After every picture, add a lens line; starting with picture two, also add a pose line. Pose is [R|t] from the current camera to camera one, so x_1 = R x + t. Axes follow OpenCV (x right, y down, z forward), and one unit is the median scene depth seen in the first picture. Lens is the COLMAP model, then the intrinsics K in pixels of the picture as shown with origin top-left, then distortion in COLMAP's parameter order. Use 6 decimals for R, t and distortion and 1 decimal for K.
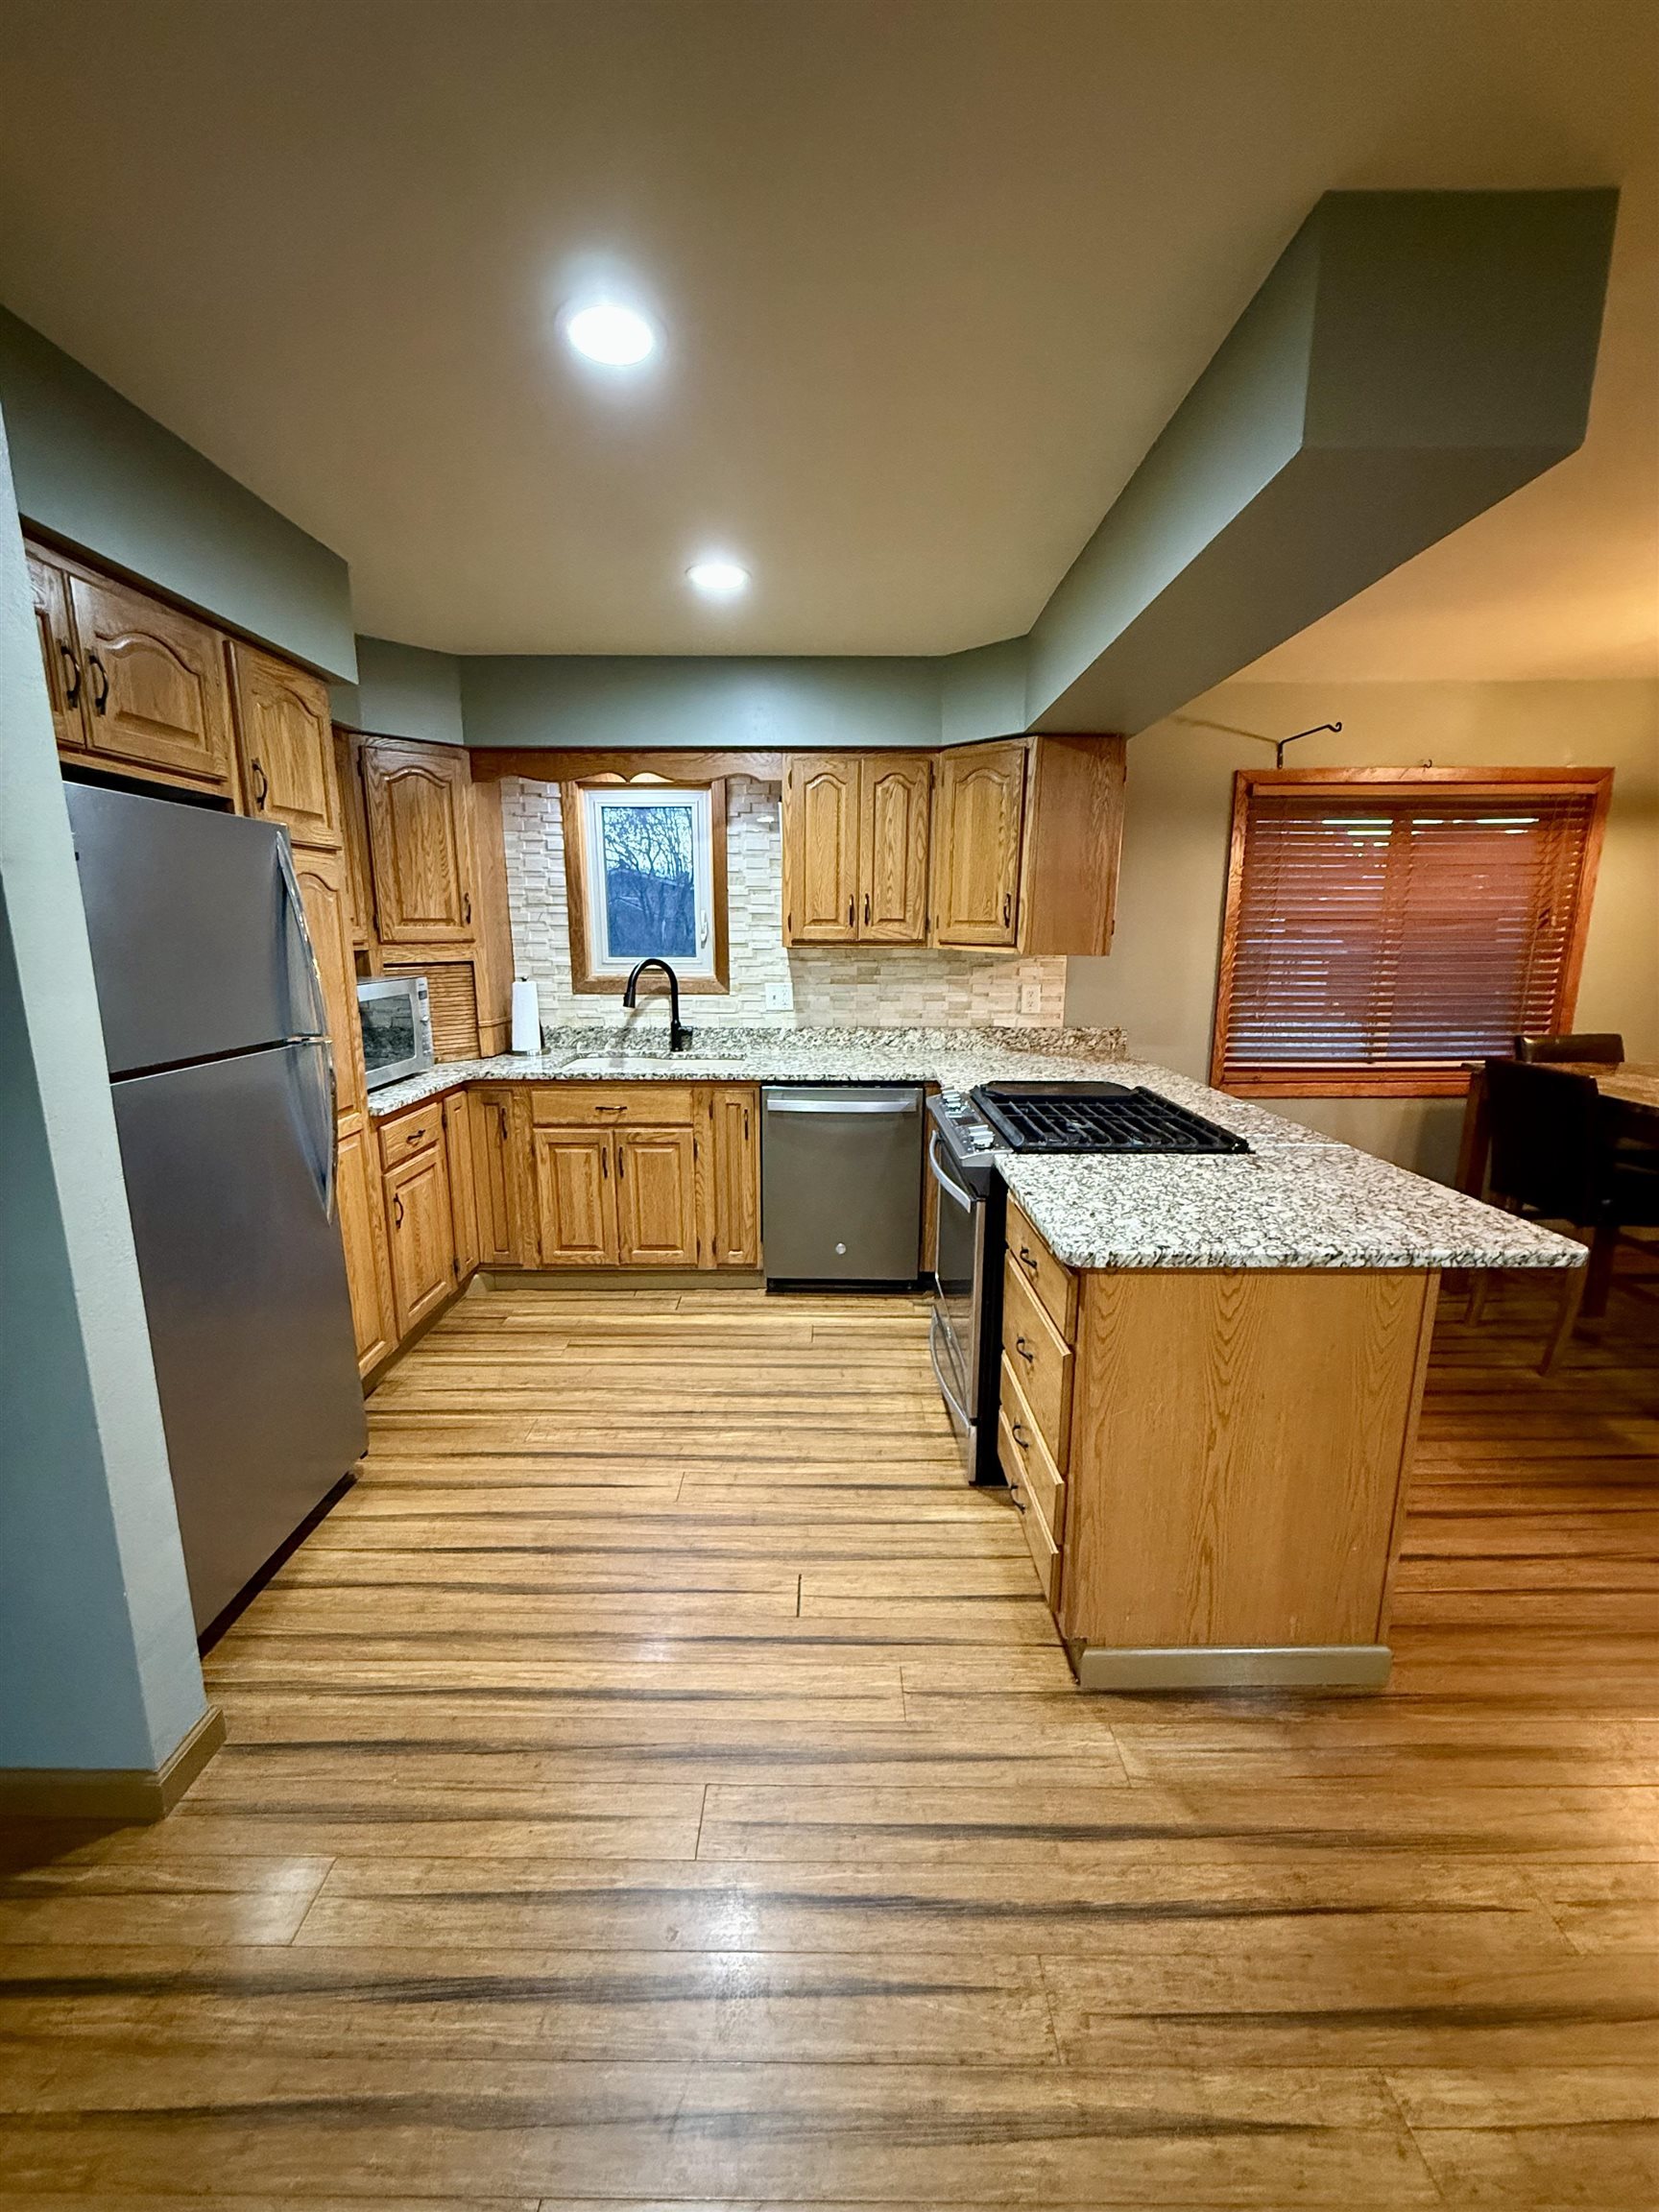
lens RADIAL K [[879.0, 0, 829.8], [0, 879.0, 1101.6], [0, 0, 1]] dist [-0.000800, 0.000044]
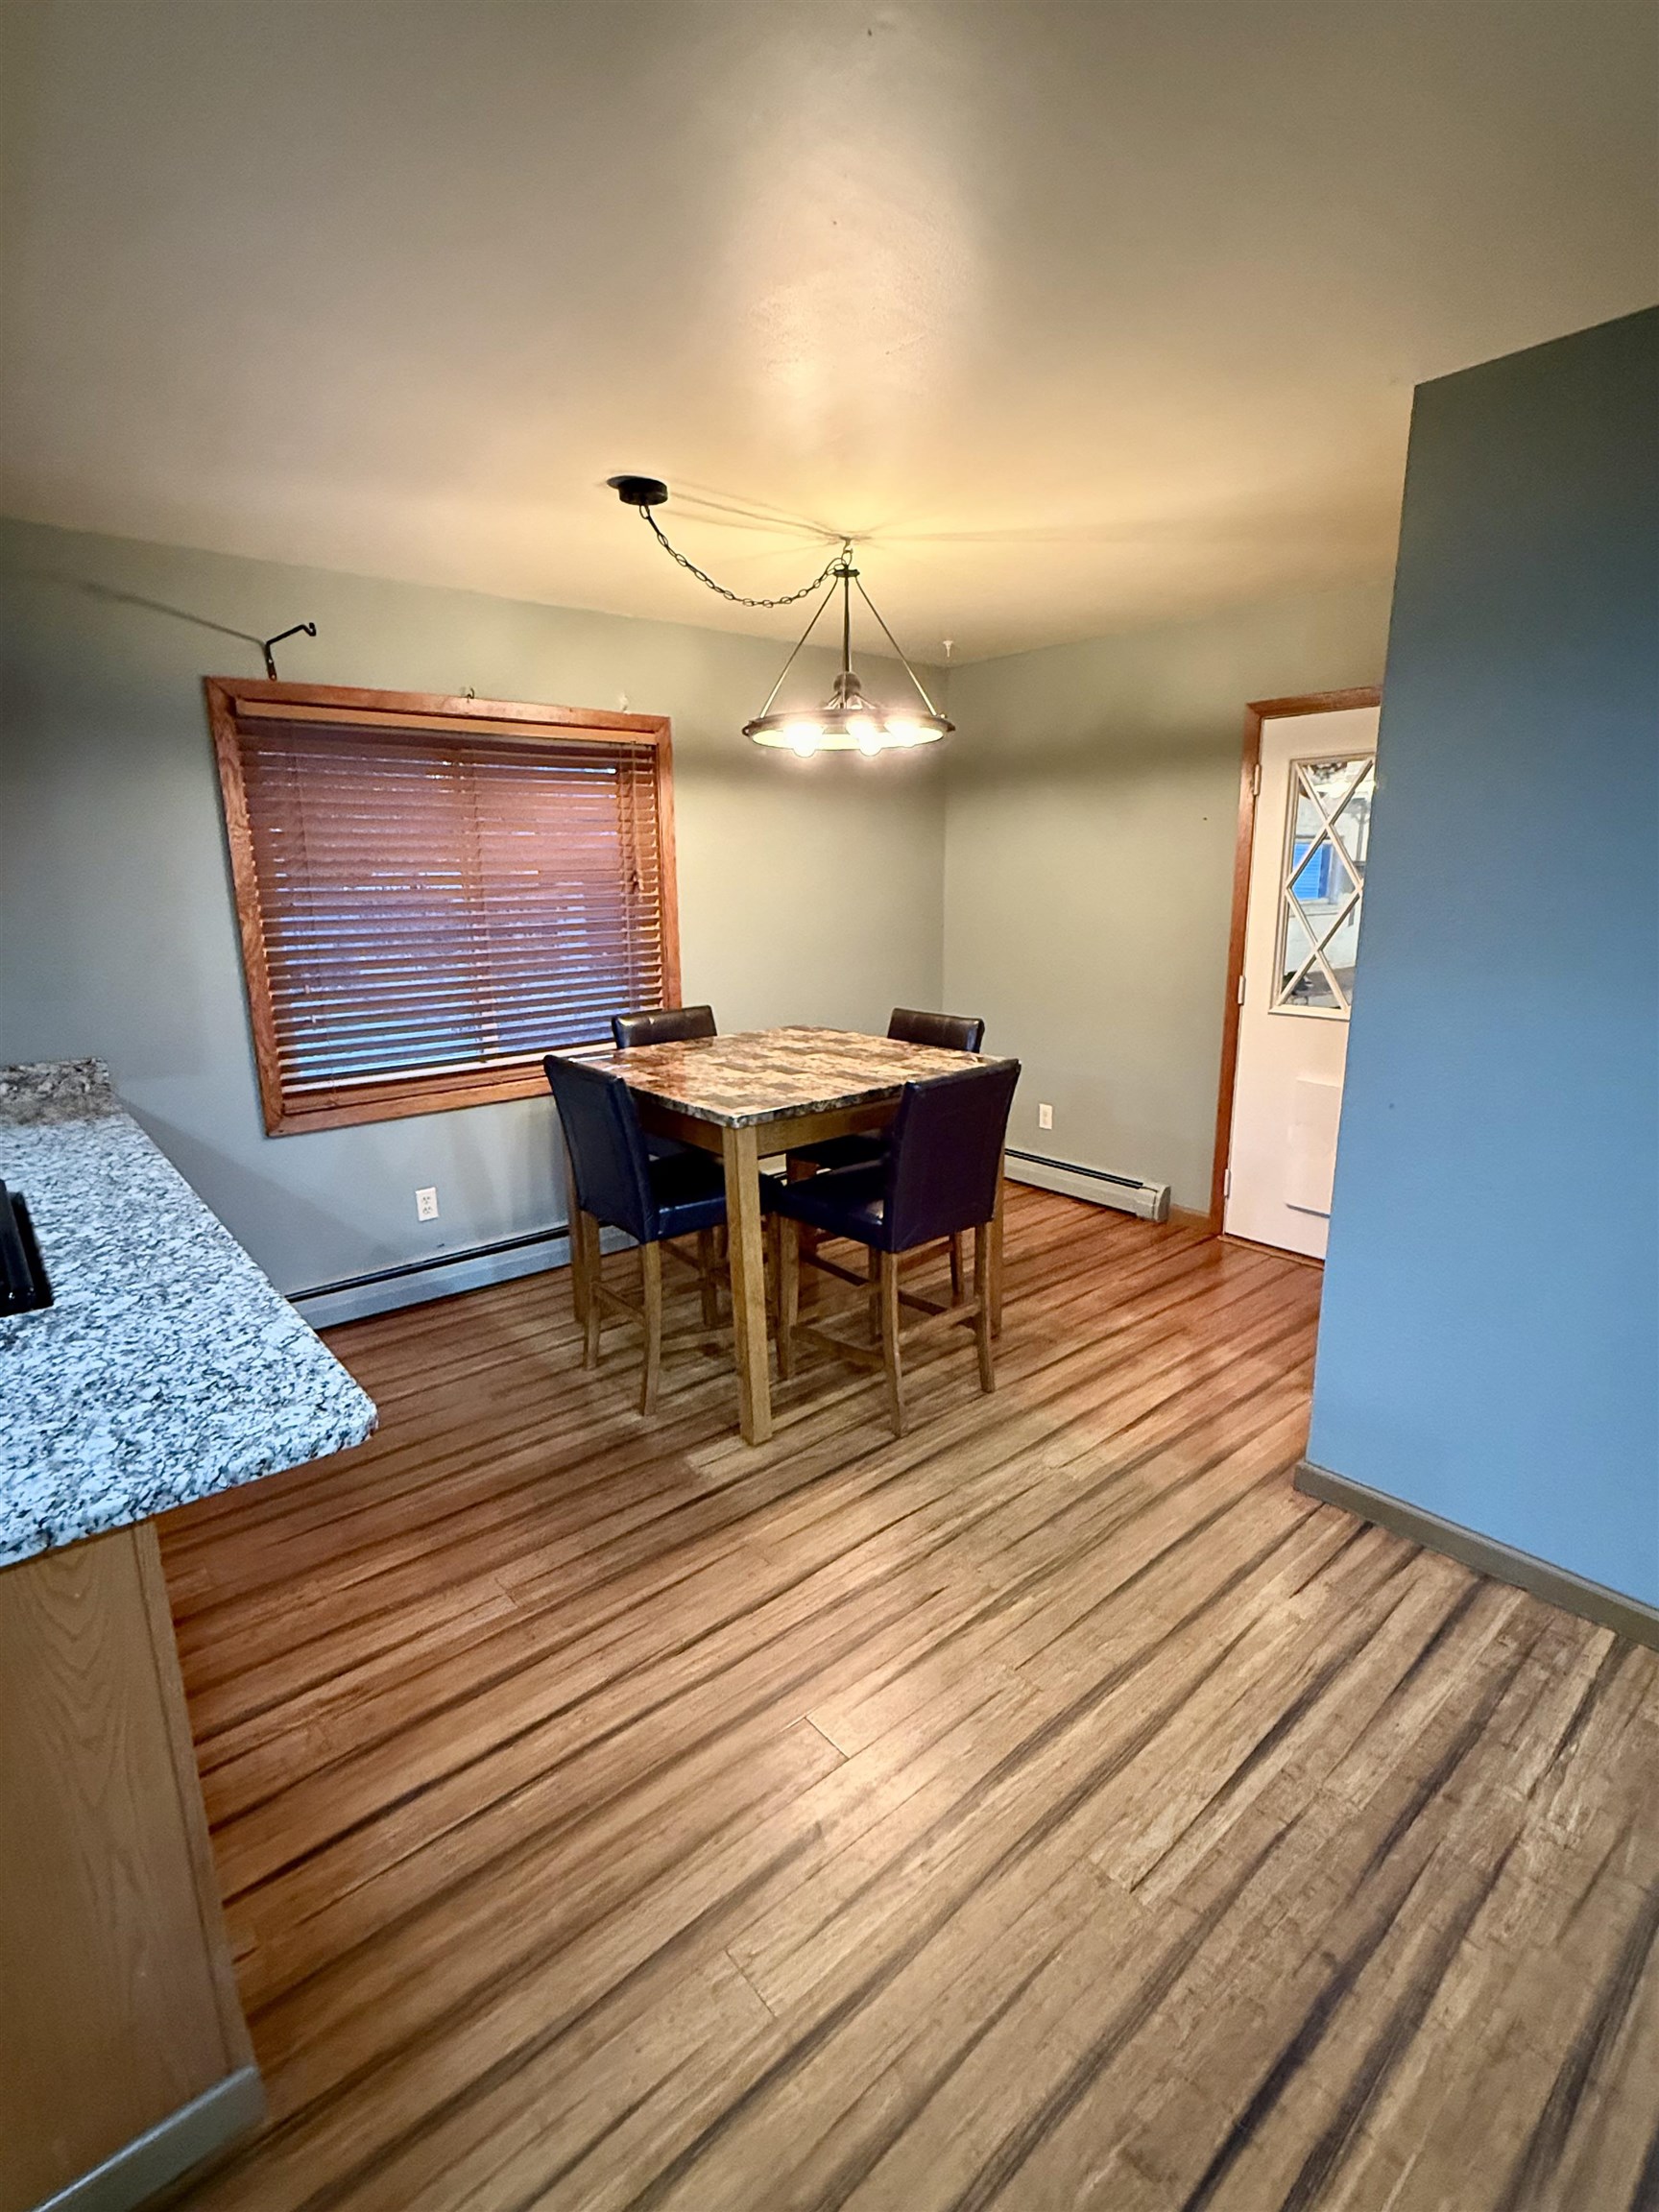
lens RADIAL K [[1040.0, 0, 831.1], [0, 1040.0, 1107.3], [0, 0, 1]] dist [-0.001252, 0.000841]
pose [[0.761954, -0.151774, 0.629596, 0.307244], [0.135702, 0.987987, 0.073940, -0.036810], [-0.633254, 0.029098, 0.773396, 0.064290]]
